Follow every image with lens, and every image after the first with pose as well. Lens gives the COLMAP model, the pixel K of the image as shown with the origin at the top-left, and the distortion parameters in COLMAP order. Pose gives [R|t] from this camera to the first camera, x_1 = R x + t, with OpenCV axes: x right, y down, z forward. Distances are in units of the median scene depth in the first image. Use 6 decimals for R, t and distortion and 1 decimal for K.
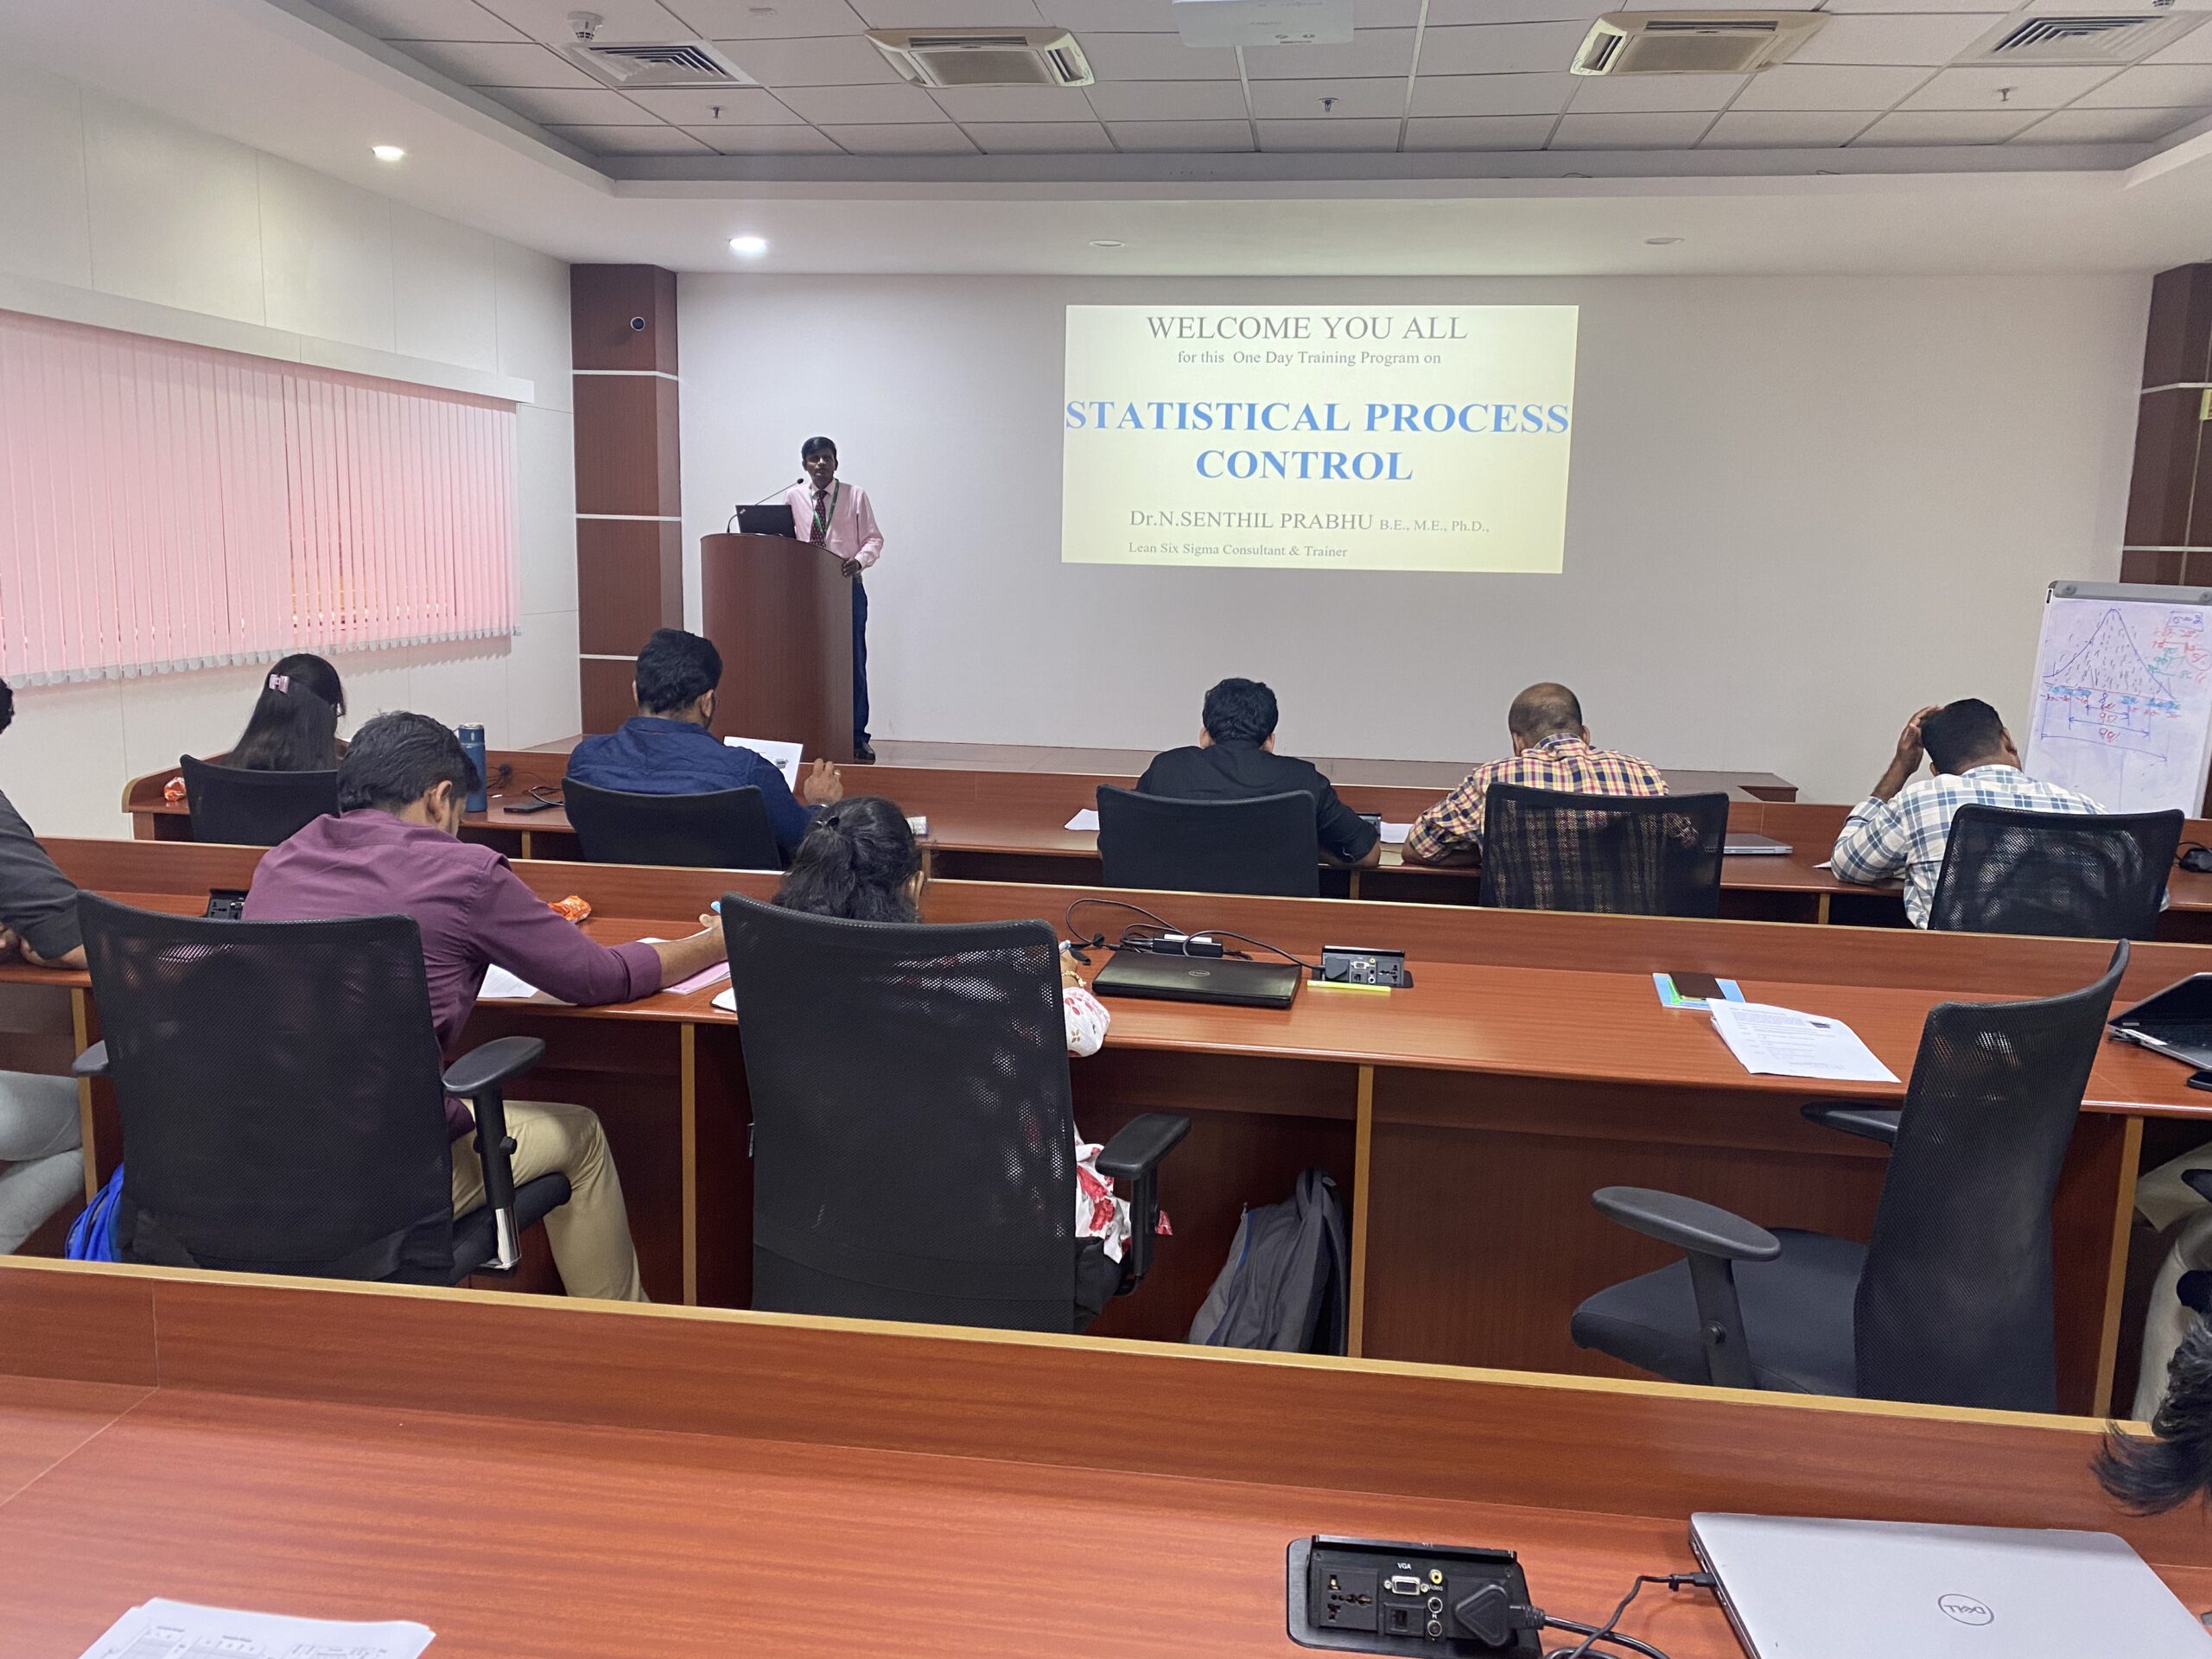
lens RADIAL K [[1696.4, 0, 1124.3], [0, 1696.4, 819.1], [0, 0, 1]] dist [0.022610, -0.022676]
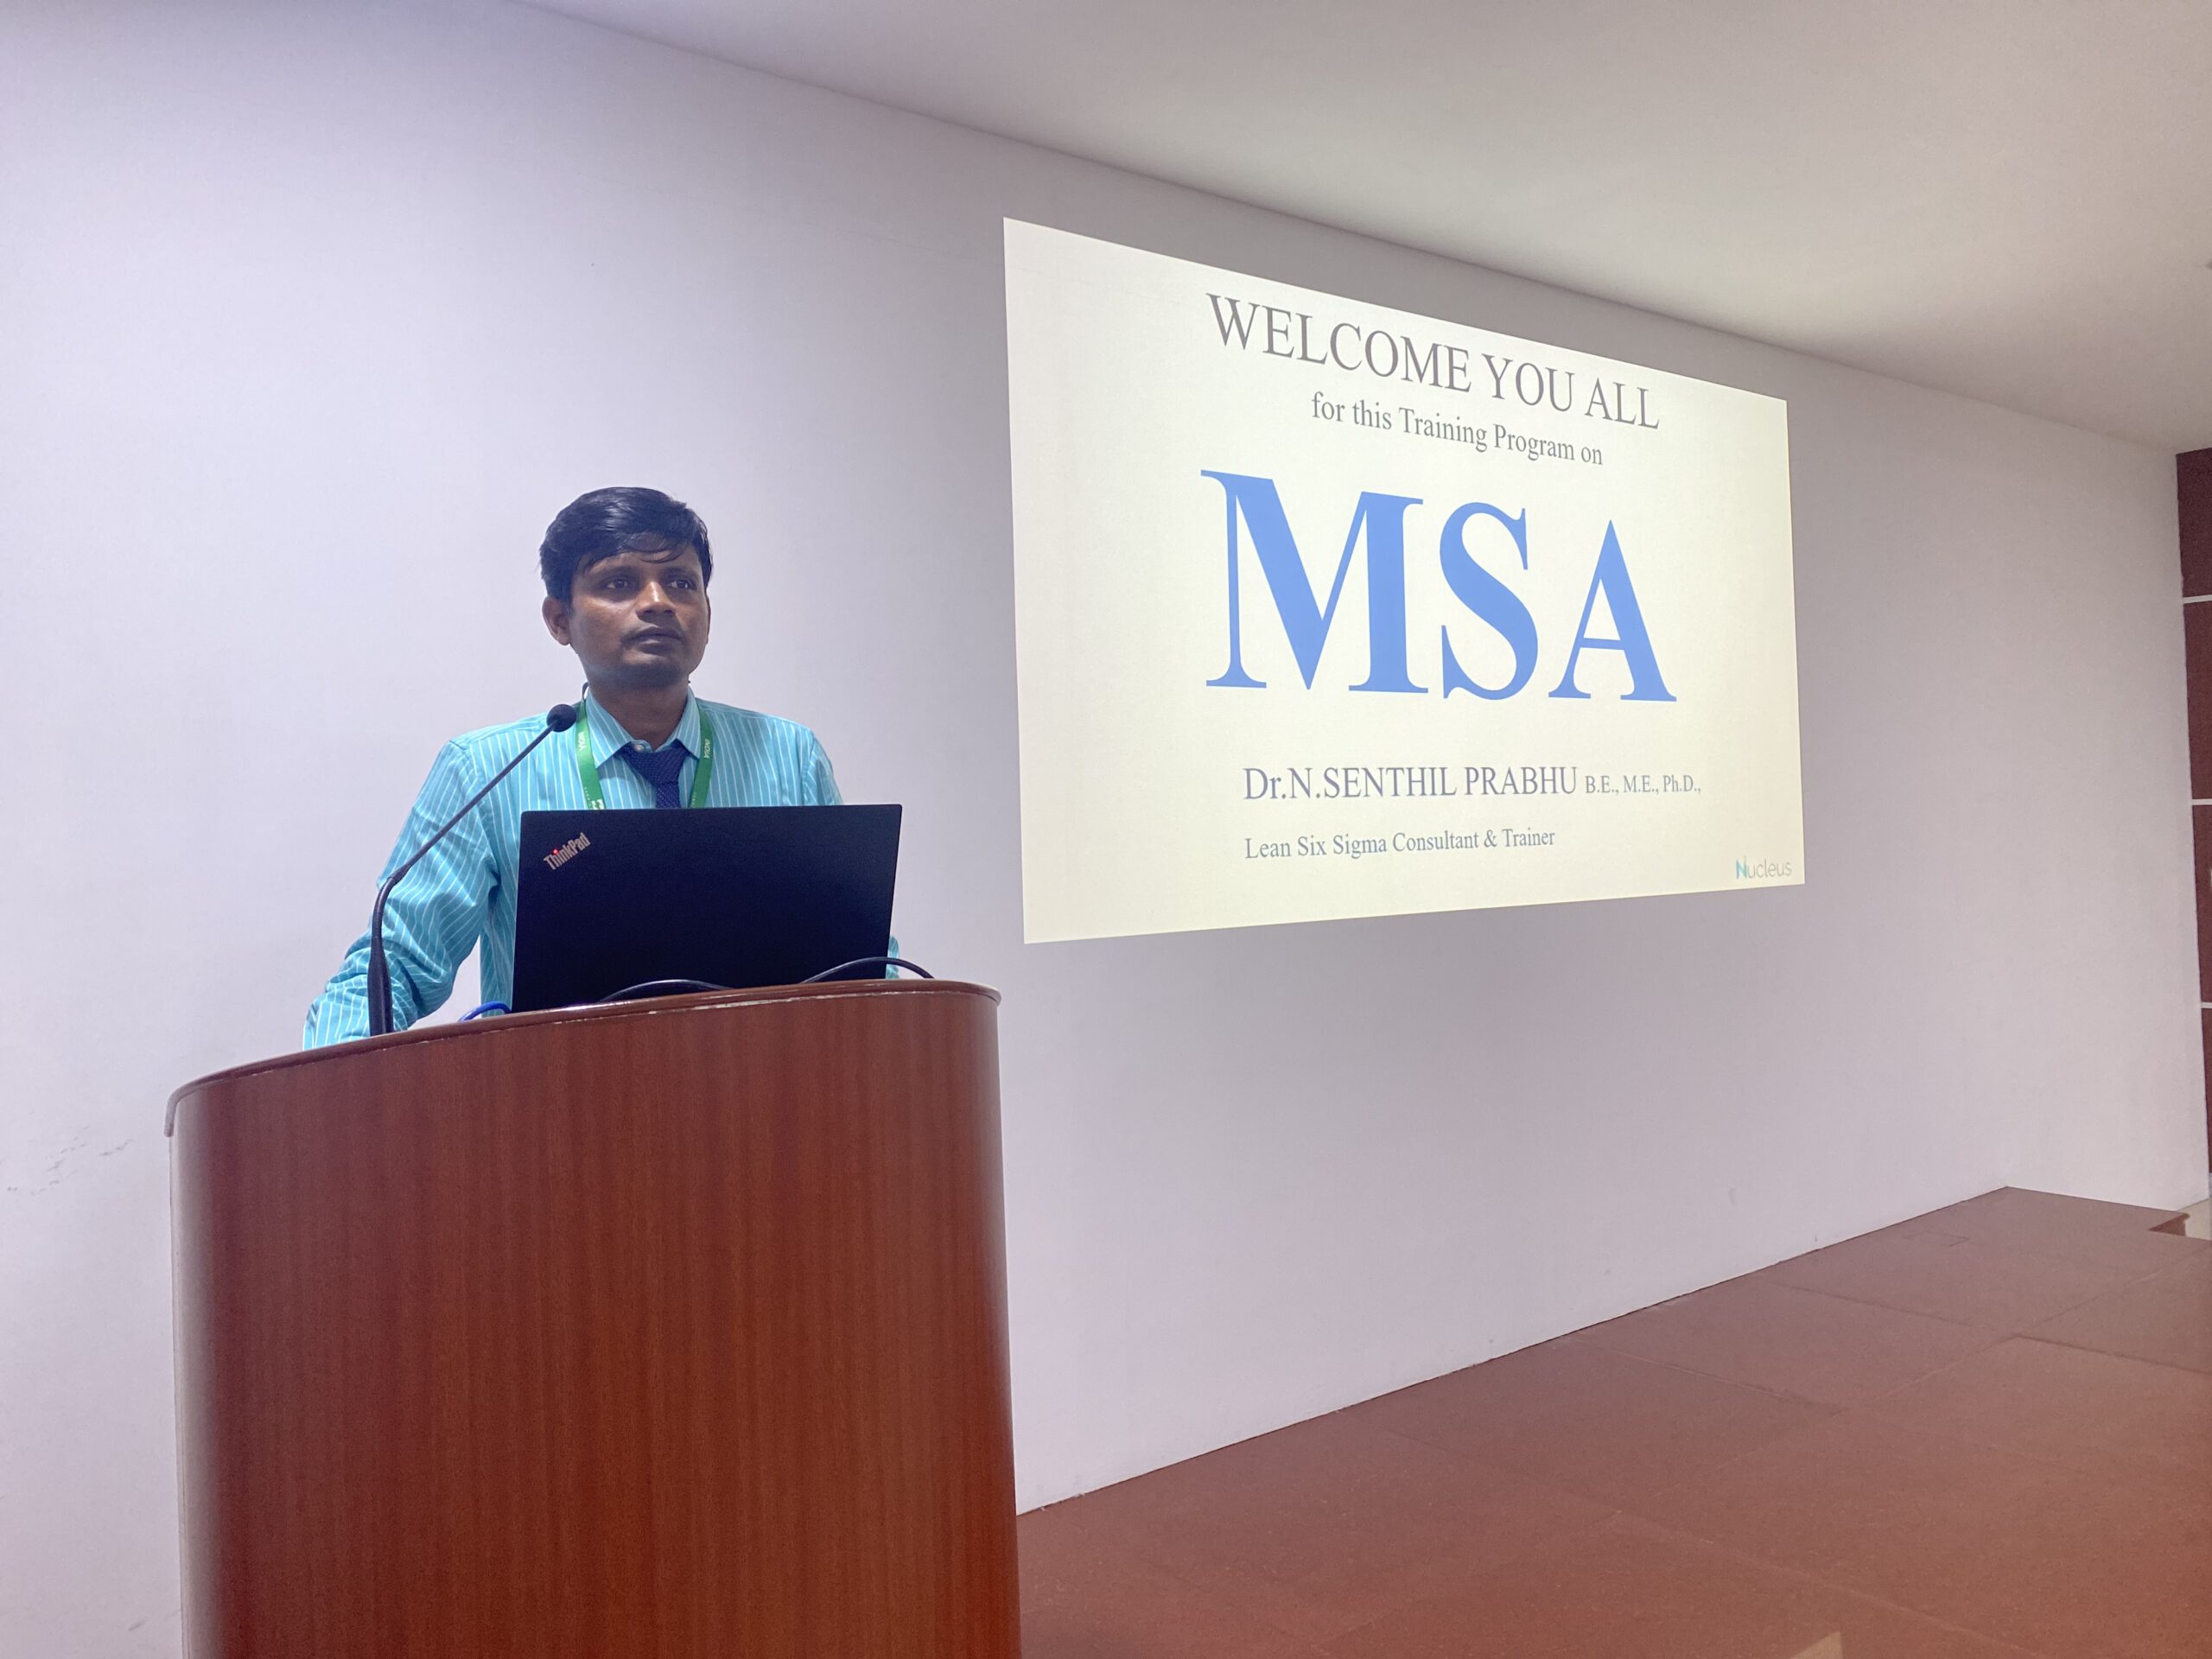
lens RADIAL K [[1964.2, 0, 1122.8], [0, 1964.2, 806.8], [0, 0, 1]] dist [-0.016617, 0.001559]
pose [[0.647452, -0.033752, 0.761359, -0.361240], [0.157122, 0.983468, -0.090016, -0.138175], [-0.745734, 0.177907, 0.642052, 0.743755]]
